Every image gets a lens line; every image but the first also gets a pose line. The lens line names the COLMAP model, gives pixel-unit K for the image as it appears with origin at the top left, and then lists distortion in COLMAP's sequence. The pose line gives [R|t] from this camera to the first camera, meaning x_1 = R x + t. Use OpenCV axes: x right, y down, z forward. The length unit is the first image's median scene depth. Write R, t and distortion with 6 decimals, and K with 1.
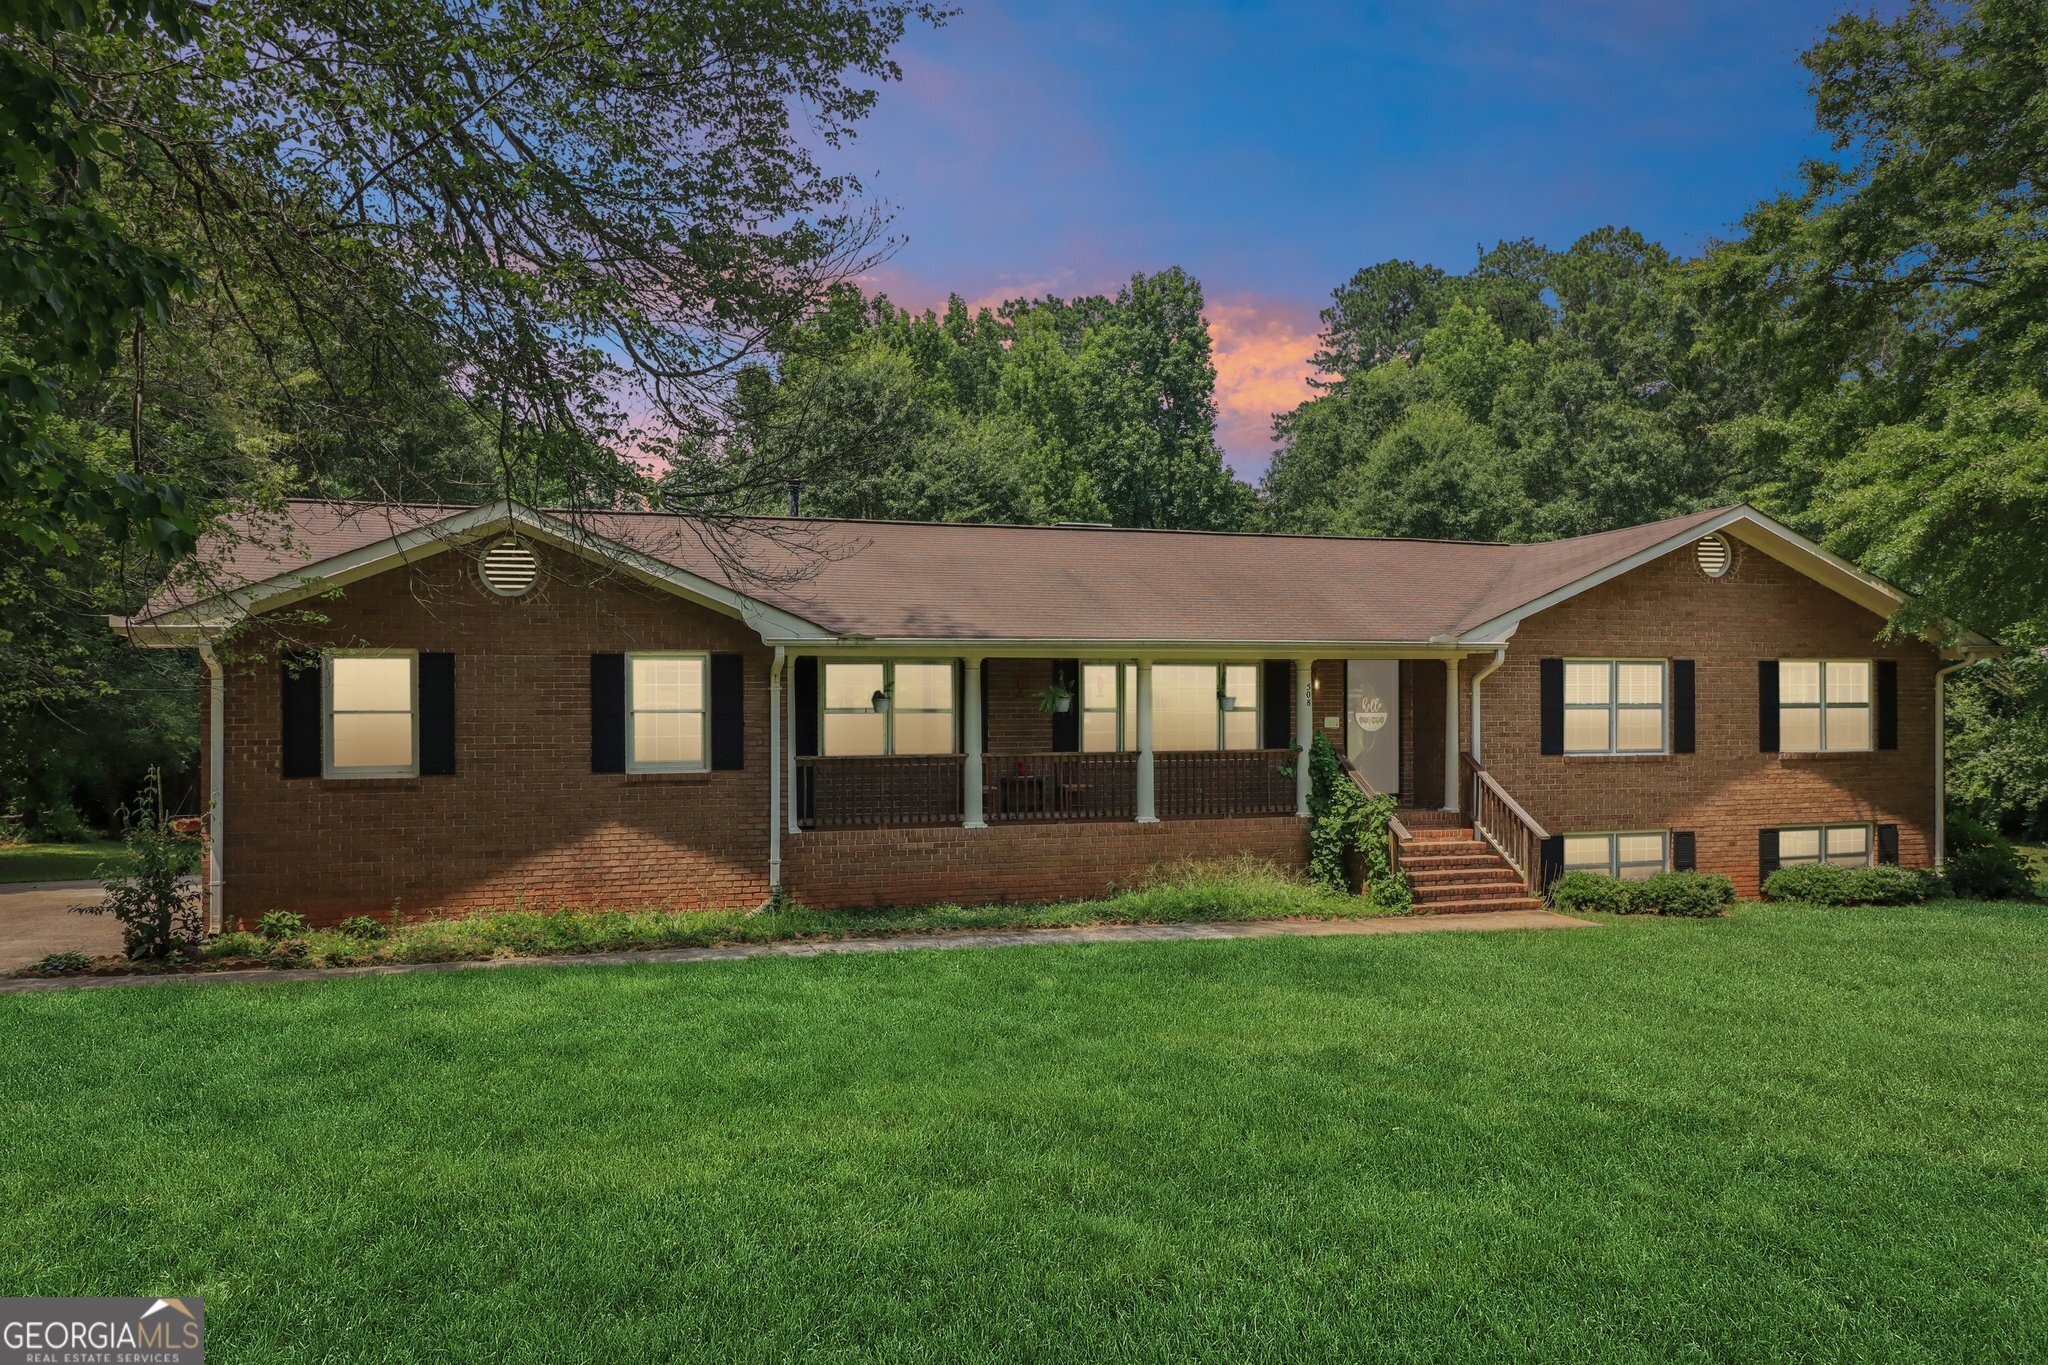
lens RADIAL K [[1423.2, 0, 1024.0], [0, 1423.2, 682.5], [0, 0, 1]] dist [-0.000477, -0.002288]
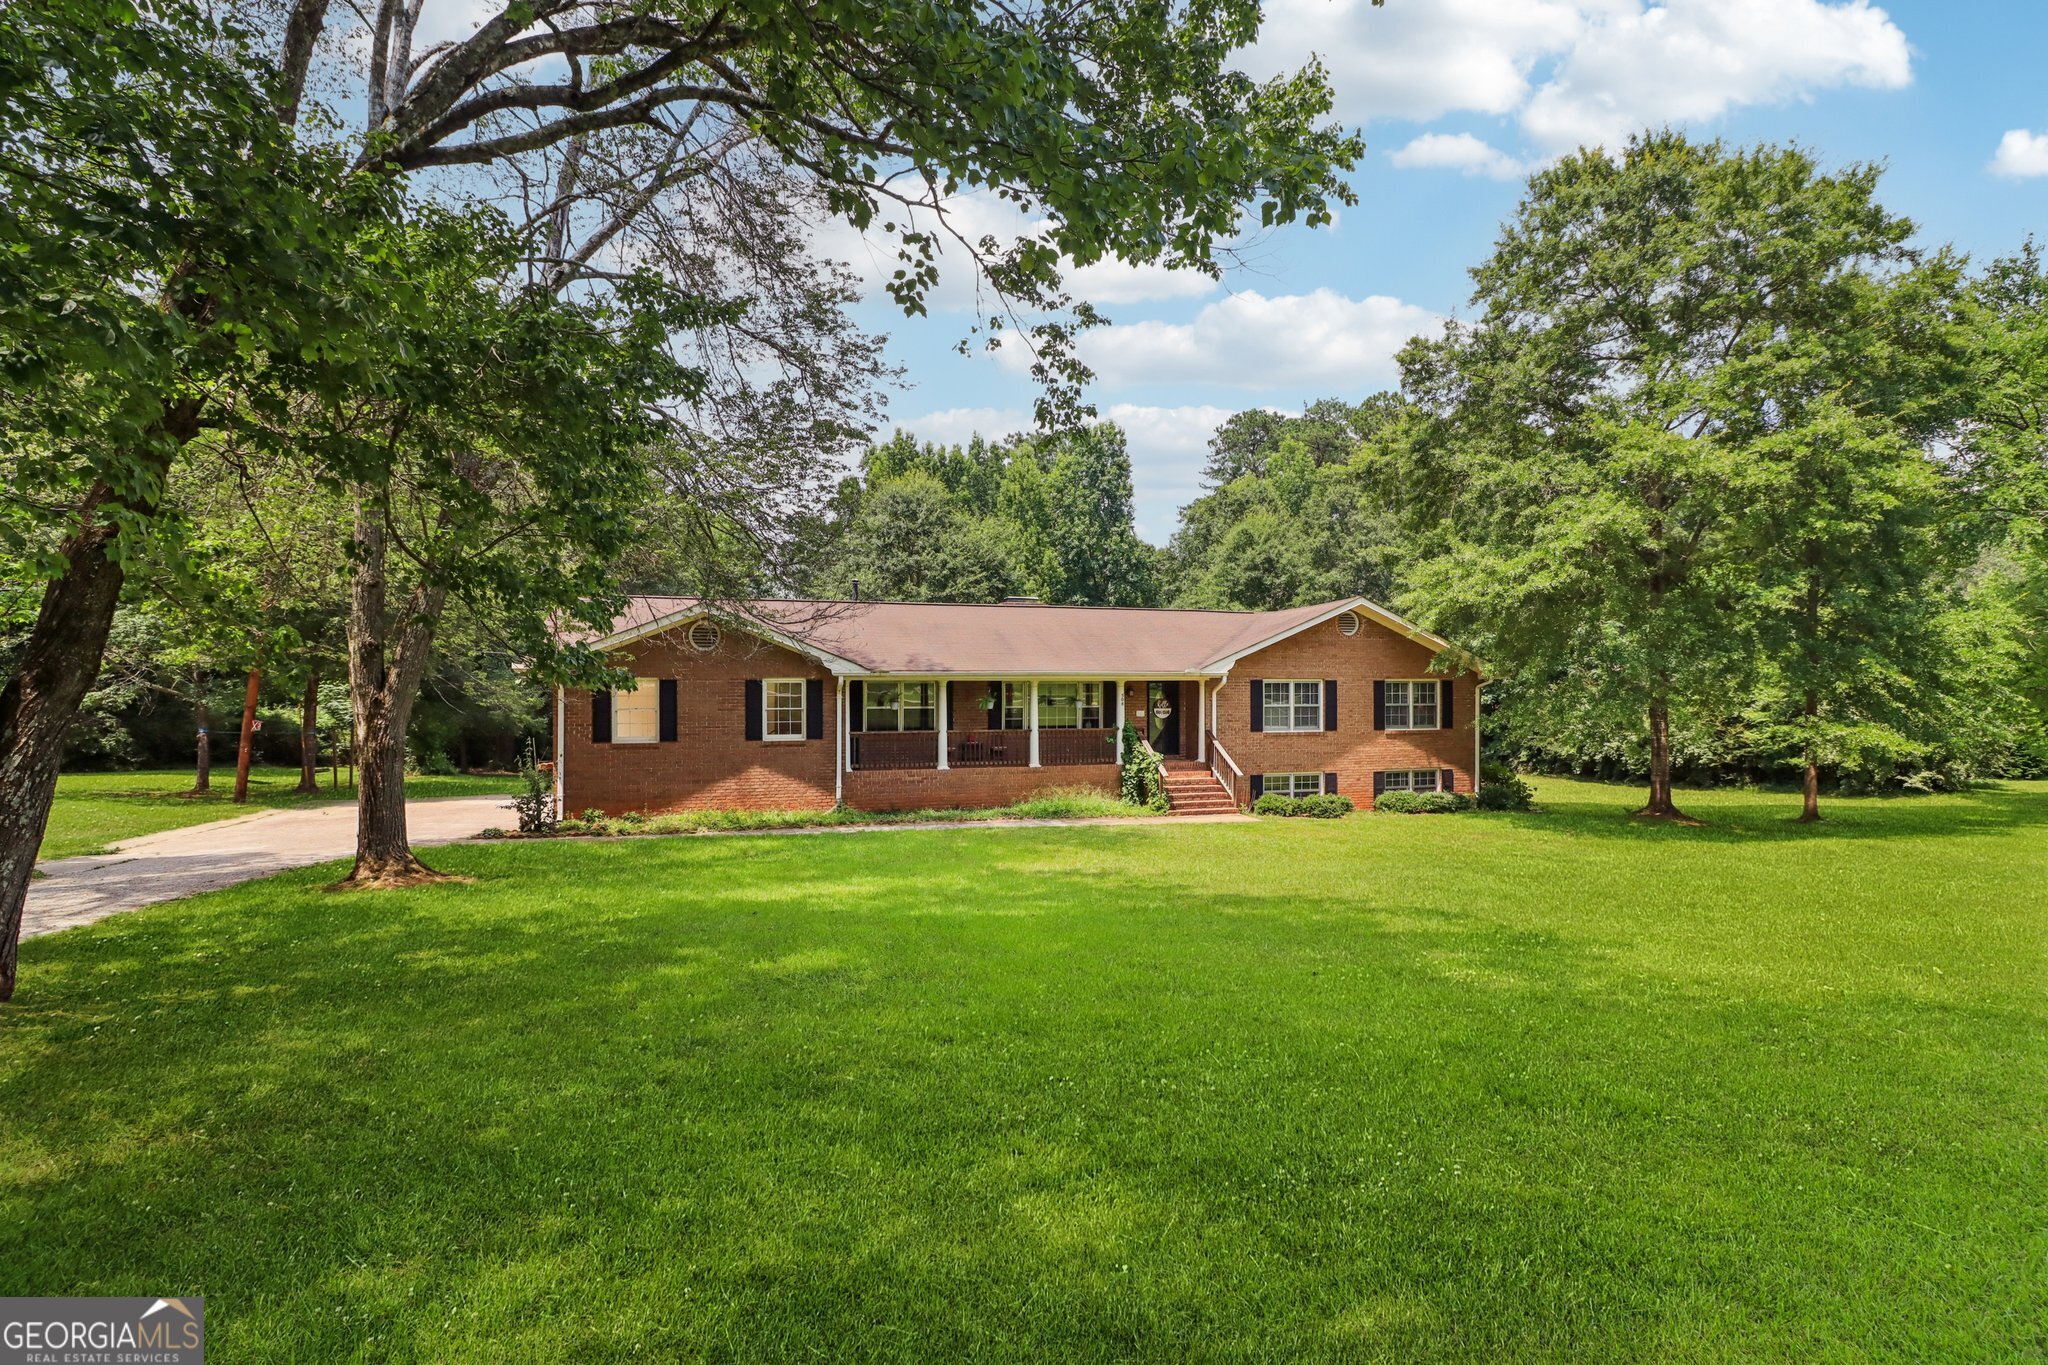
lens RADIAL K [[943.6, 0, 1013.1], [0, 943.6, 655.1], [0, 0, 1]] dist [-0.012573, -0.000162]
pose [[0.999825, 0.001959, -0.018598, 0.075408], [-0.002304, 0.999826, -0.018524, -0.026372], [0.018559, 0.018564, 0.999655, -0.251095]]
